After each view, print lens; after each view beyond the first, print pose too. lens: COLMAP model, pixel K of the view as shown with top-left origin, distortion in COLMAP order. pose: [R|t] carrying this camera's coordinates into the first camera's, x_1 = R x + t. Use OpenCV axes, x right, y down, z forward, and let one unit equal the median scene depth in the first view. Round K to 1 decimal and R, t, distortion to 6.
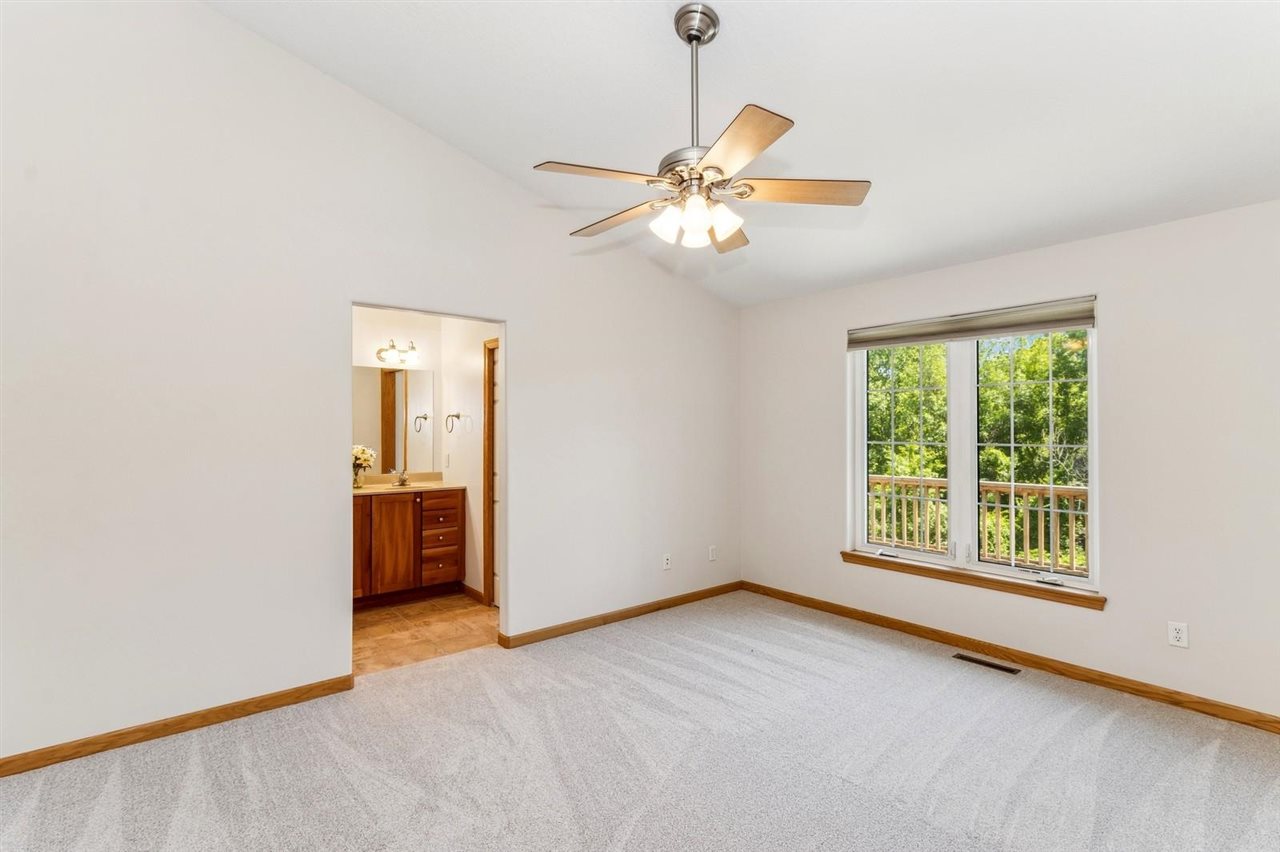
lens RADIAL K [[595.1, 0, 640.0], [0, 595.1, 426.0], [0, 0, 1]] dist [0.003863, 0.000239]
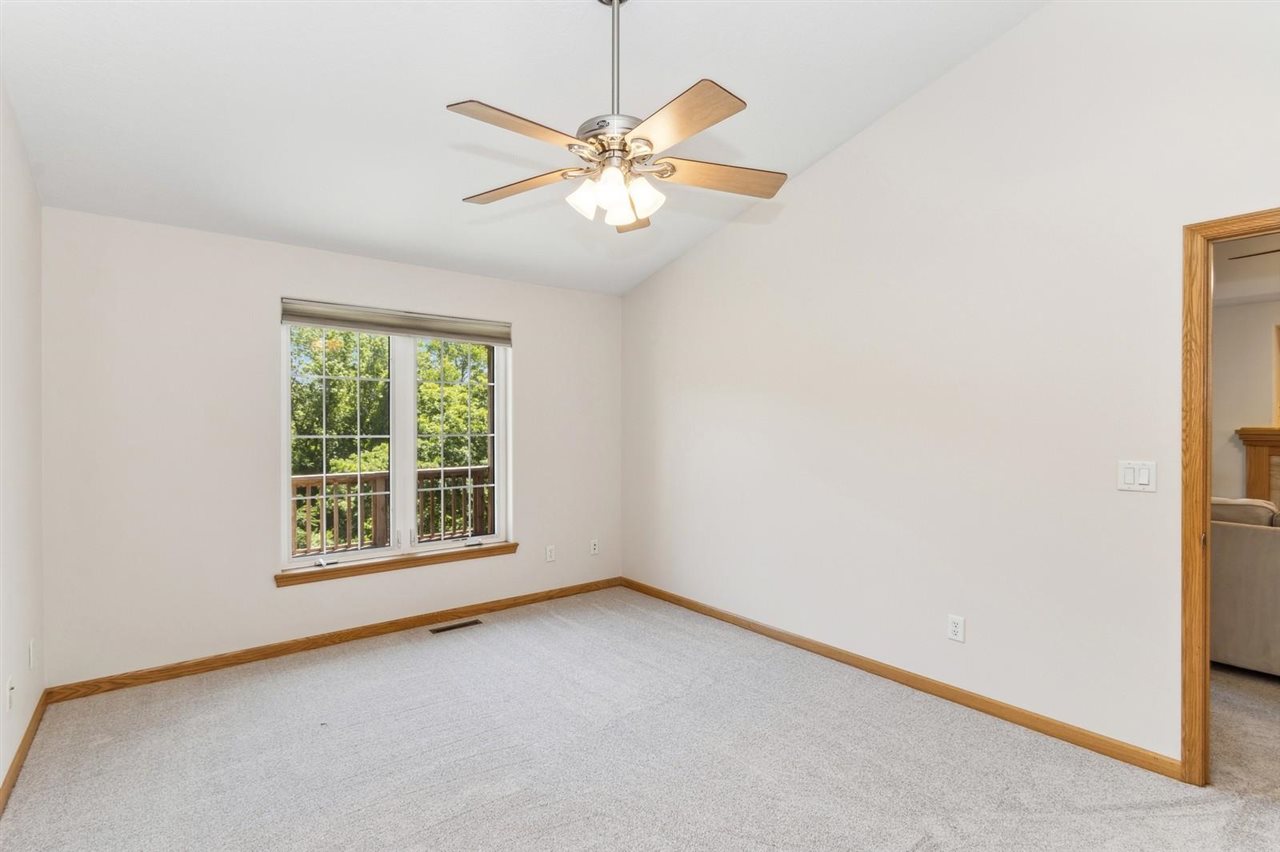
lens RADIAL K [[595.1, 0, 640.0], [0, 595.1, 426.0], [0, 0, 1]] dist [0.003863, 0.000239]
pose [[0.030060, -0.007171, 0.999522, -0.539264], [-0.008890, 0.999933, 0.007442, 0.002246], [-0.999509, -0.009109, 0.029994, 0.607735]]
